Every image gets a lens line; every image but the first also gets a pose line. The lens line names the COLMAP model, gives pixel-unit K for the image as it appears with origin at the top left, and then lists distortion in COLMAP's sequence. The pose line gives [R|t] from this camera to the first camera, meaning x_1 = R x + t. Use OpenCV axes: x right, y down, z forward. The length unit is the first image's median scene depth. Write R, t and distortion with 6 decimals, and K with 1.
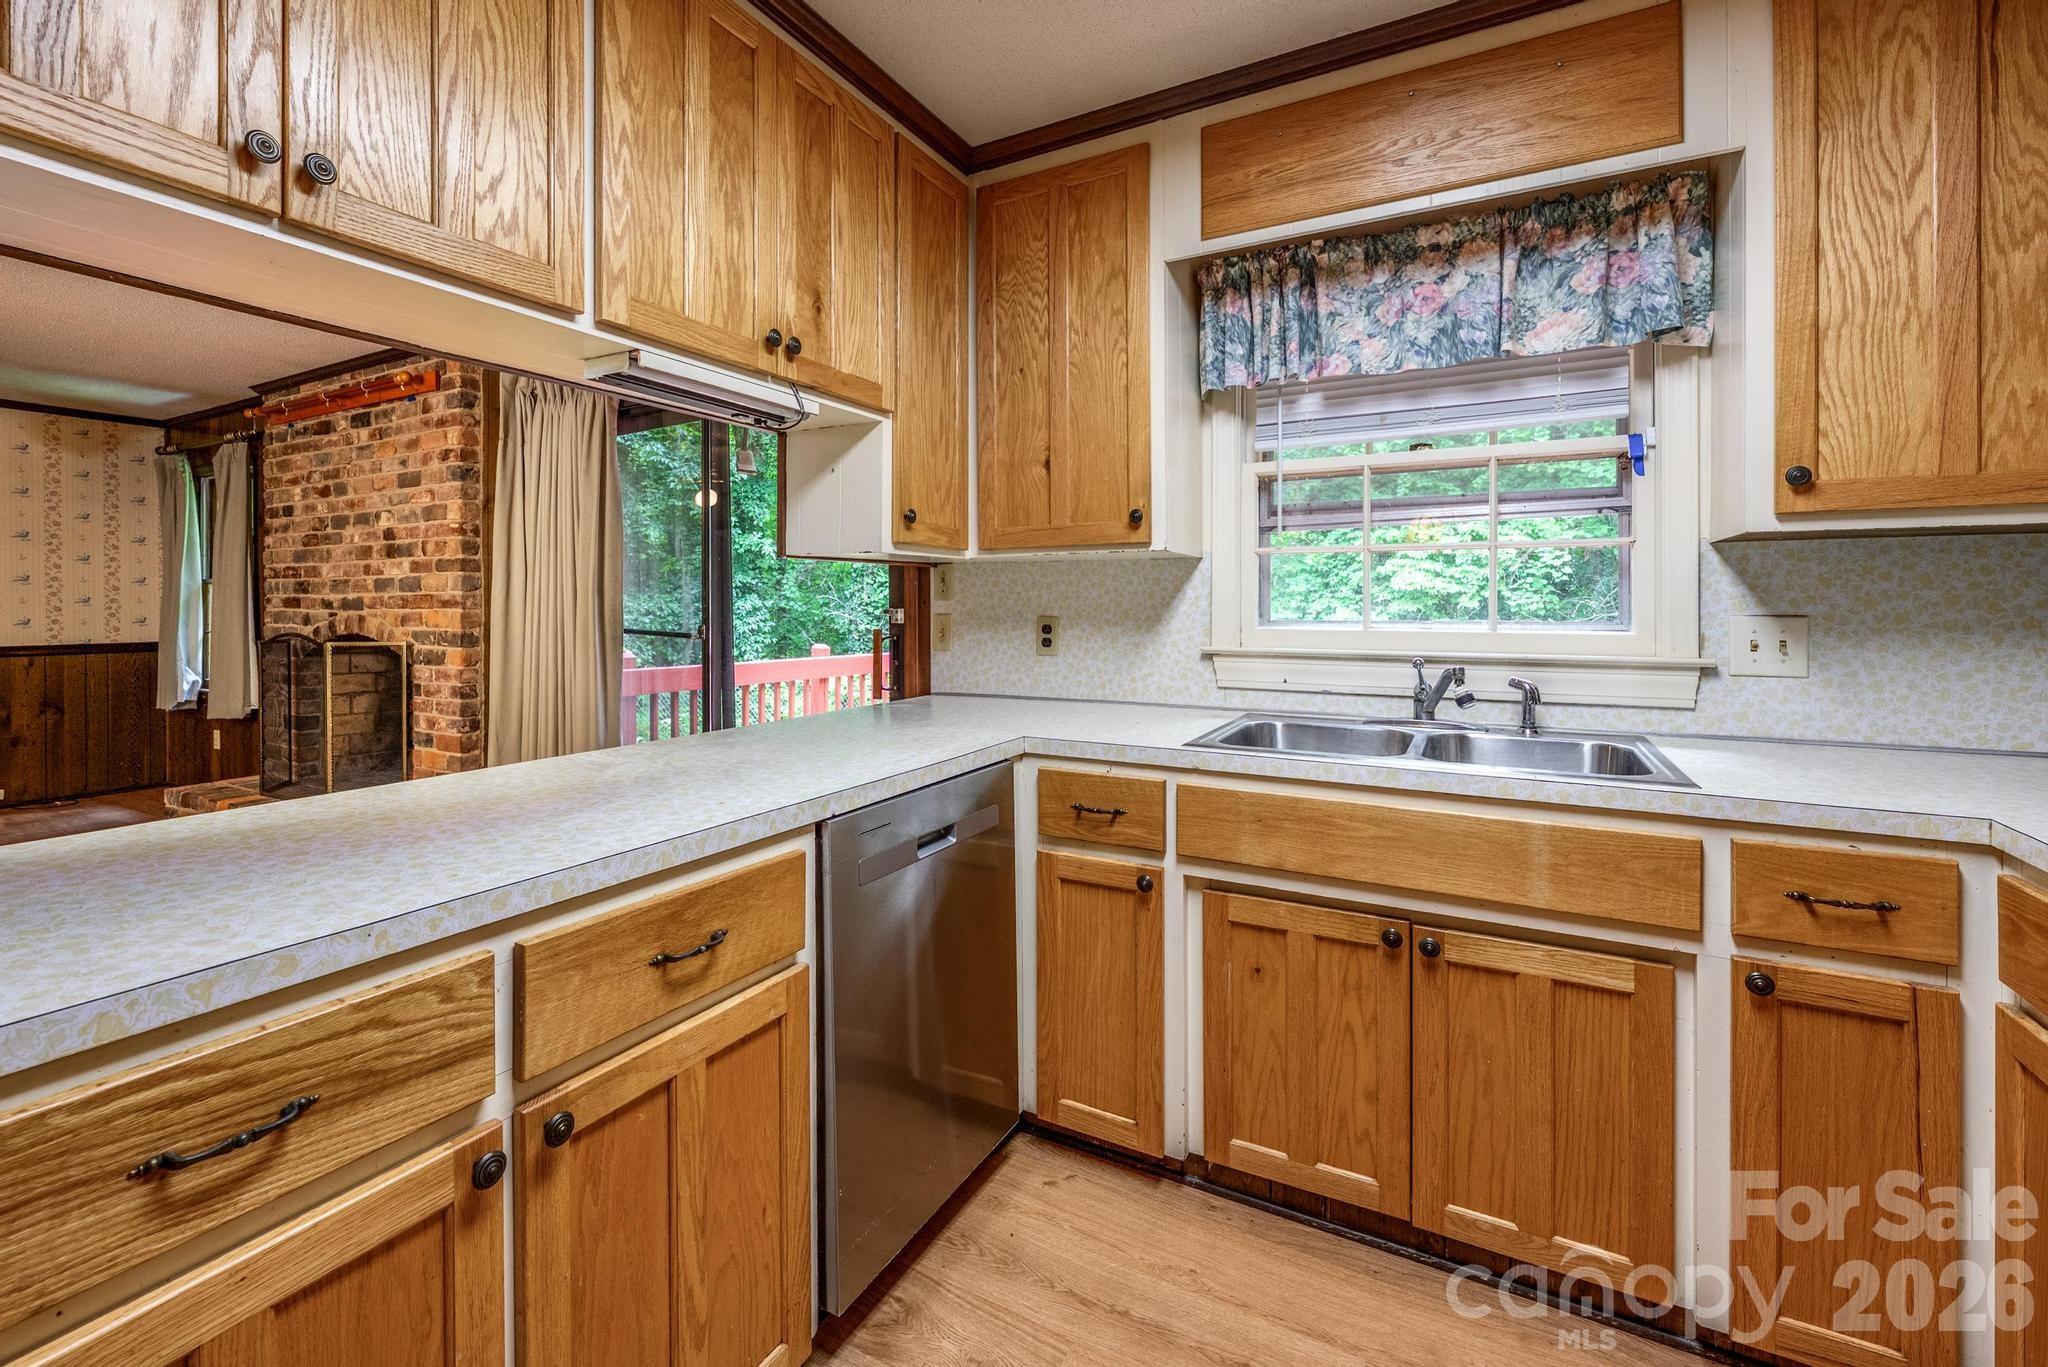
lens RADIAL K [[881.5, 0, 989.8], [0, 881.5, 603.1], [0, 0, 1]] dist [-0.004631, 0.000271]
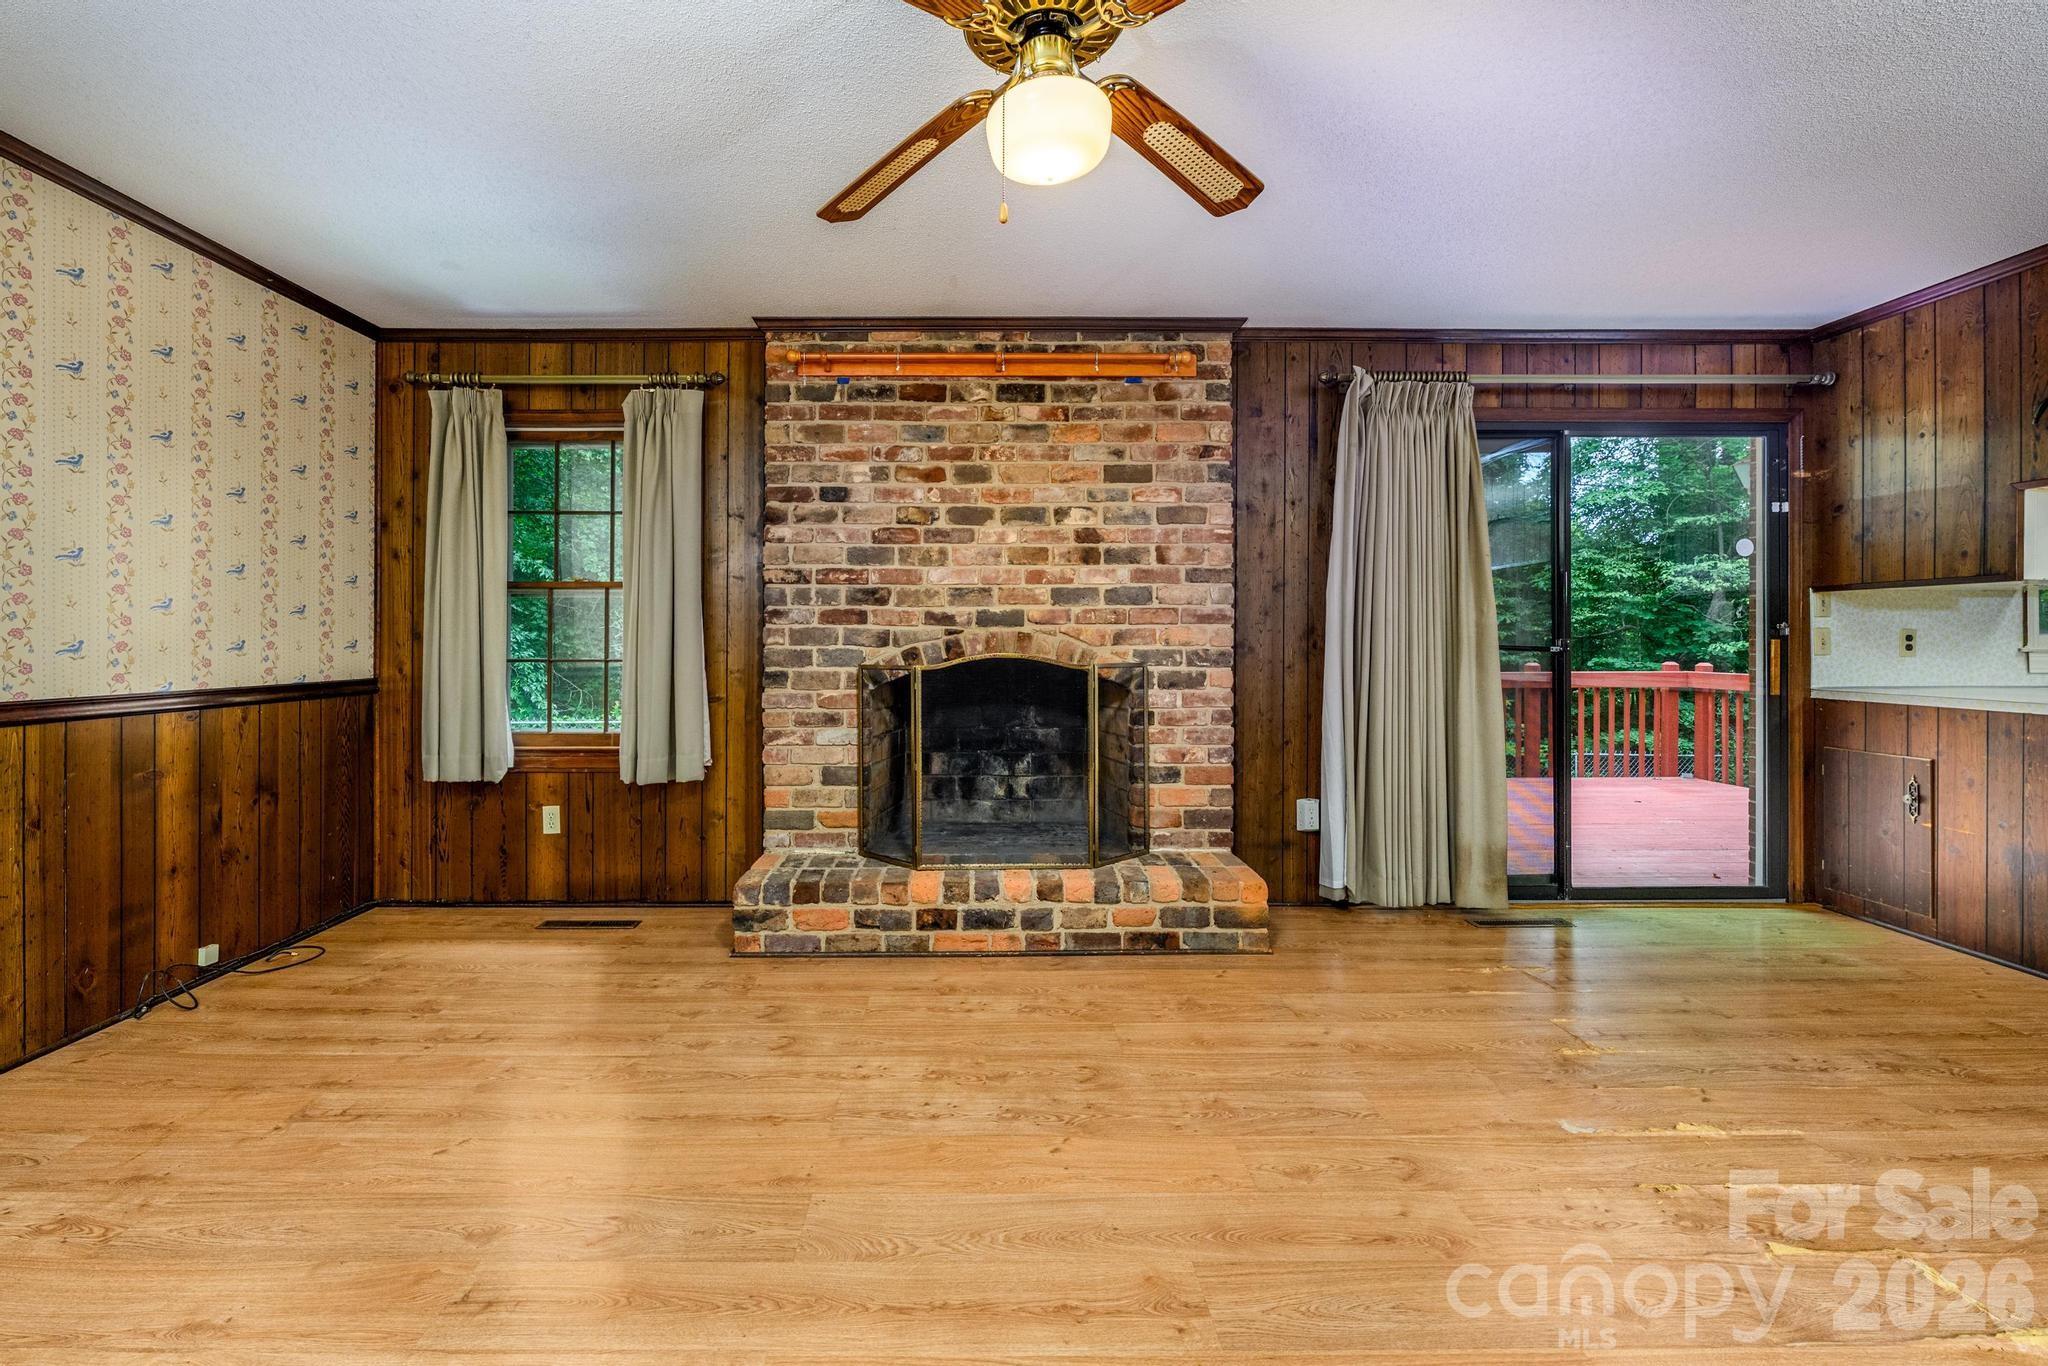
lens RADIAL K [[822.2, 0, 1024.2], [0, 822.2, 634.4], [0, 0, 1]] dist [-0.006840, 0.001006]
pose [[0.865518, 0.006737, 0.500832, -2.533461], [-0.001061, 0.999932, -0.011618, 0.056317], [-0.500876, 0.009524, 0.865466, 0.793845]]
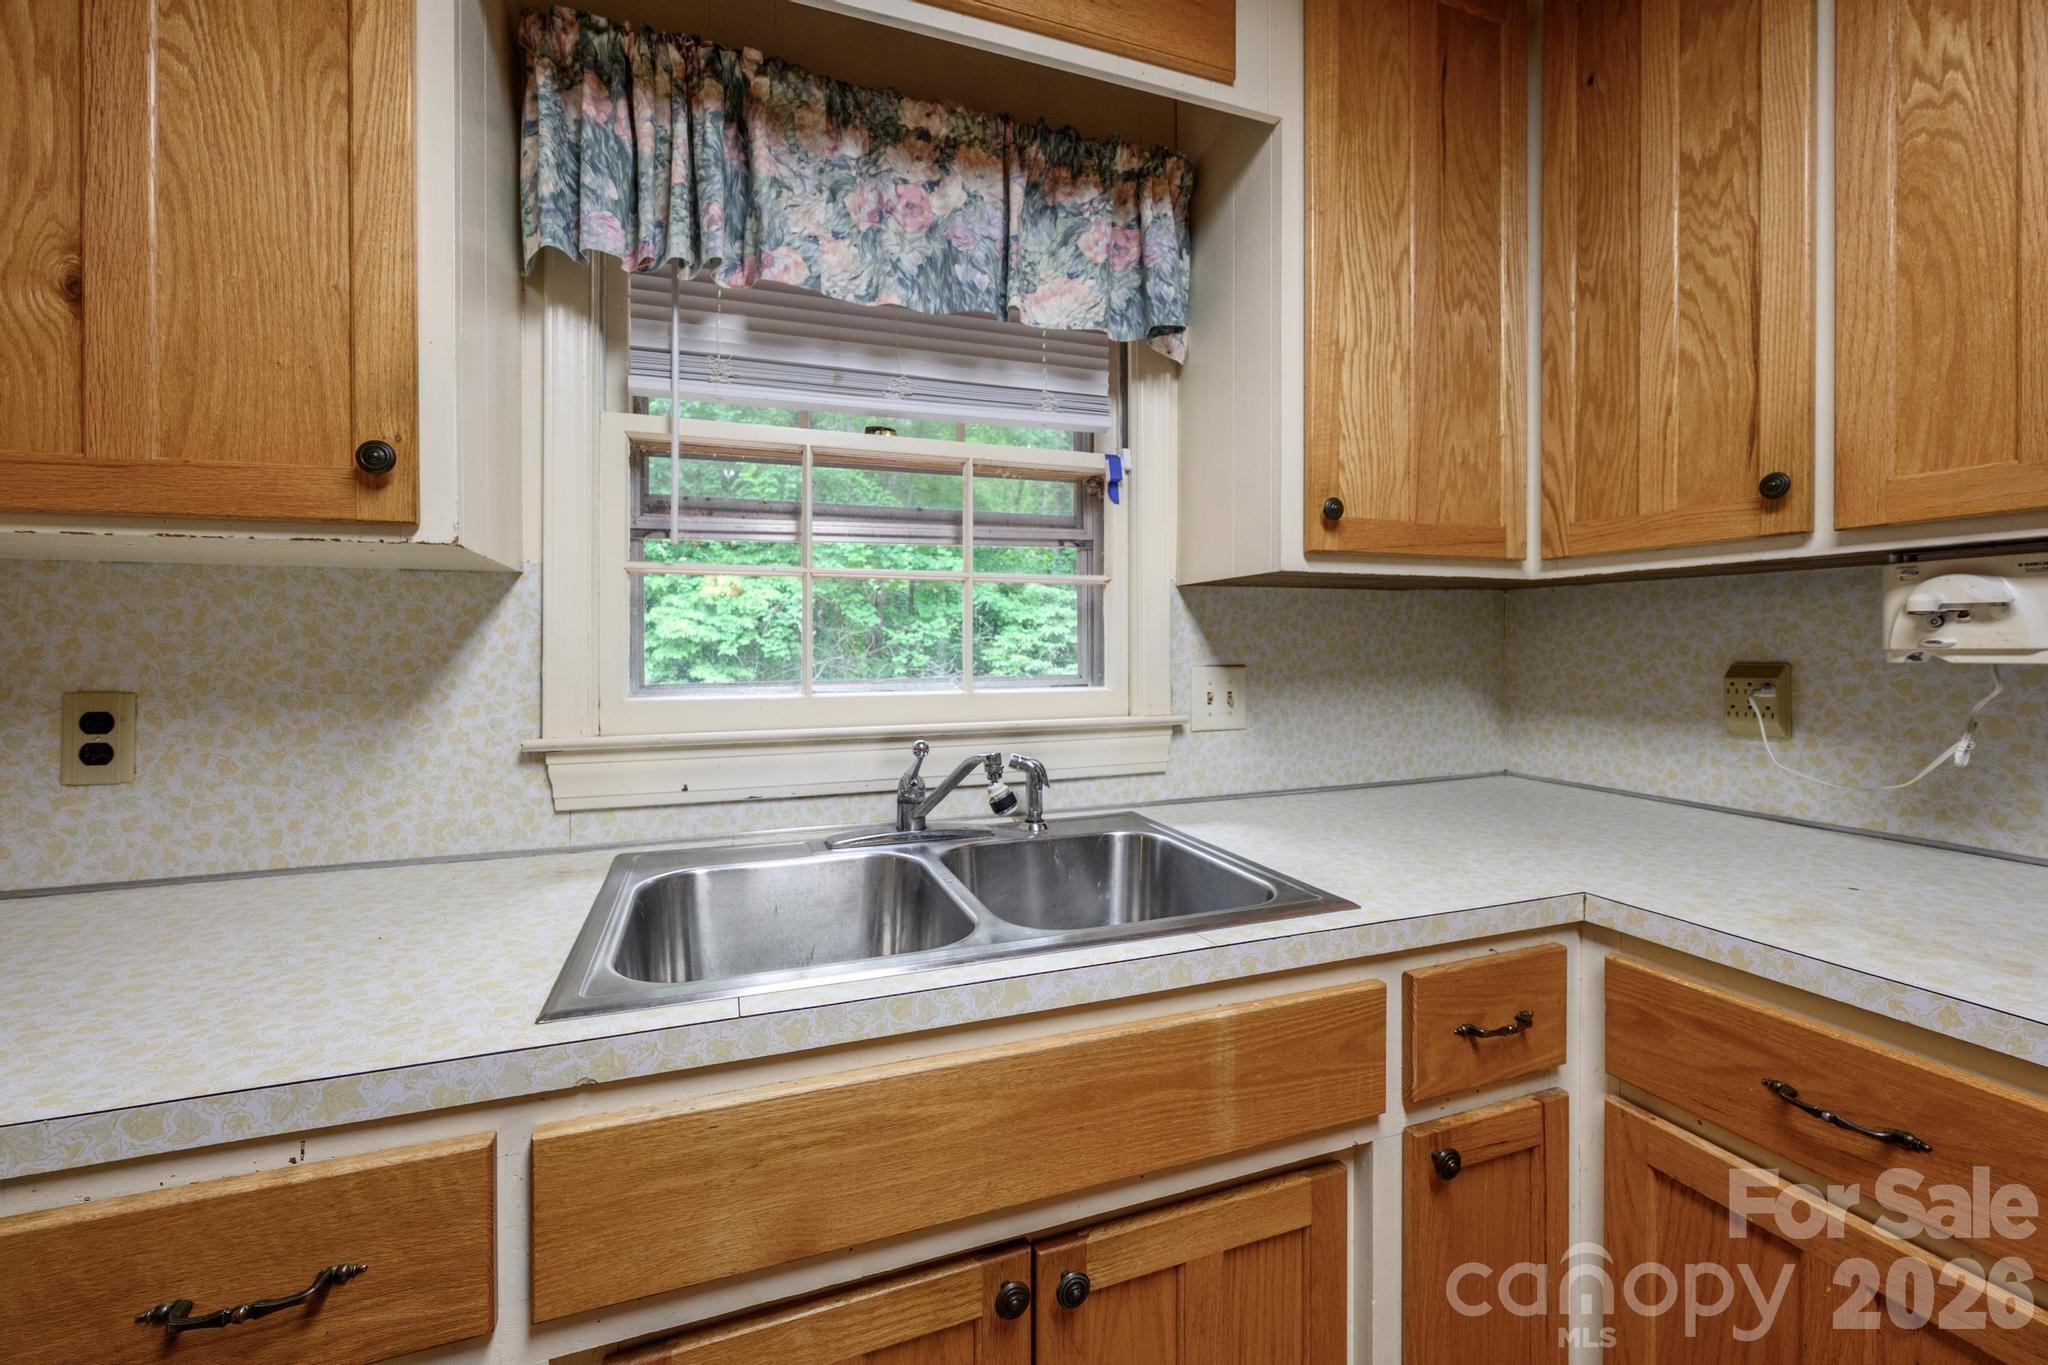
lens RADIAL K [[822.2, 0, 1020.4], [0, 822.2, 644.5], [0, 0, 1]] dist [-0.006840, 0.001006]
pose [[0.648659, 0.000421, 0.761079, 0.074739], [0.004432, 0.999981, -0.004331, -0.005683], [-0.761066, 0.006182, 0.648645, 0.566985]]
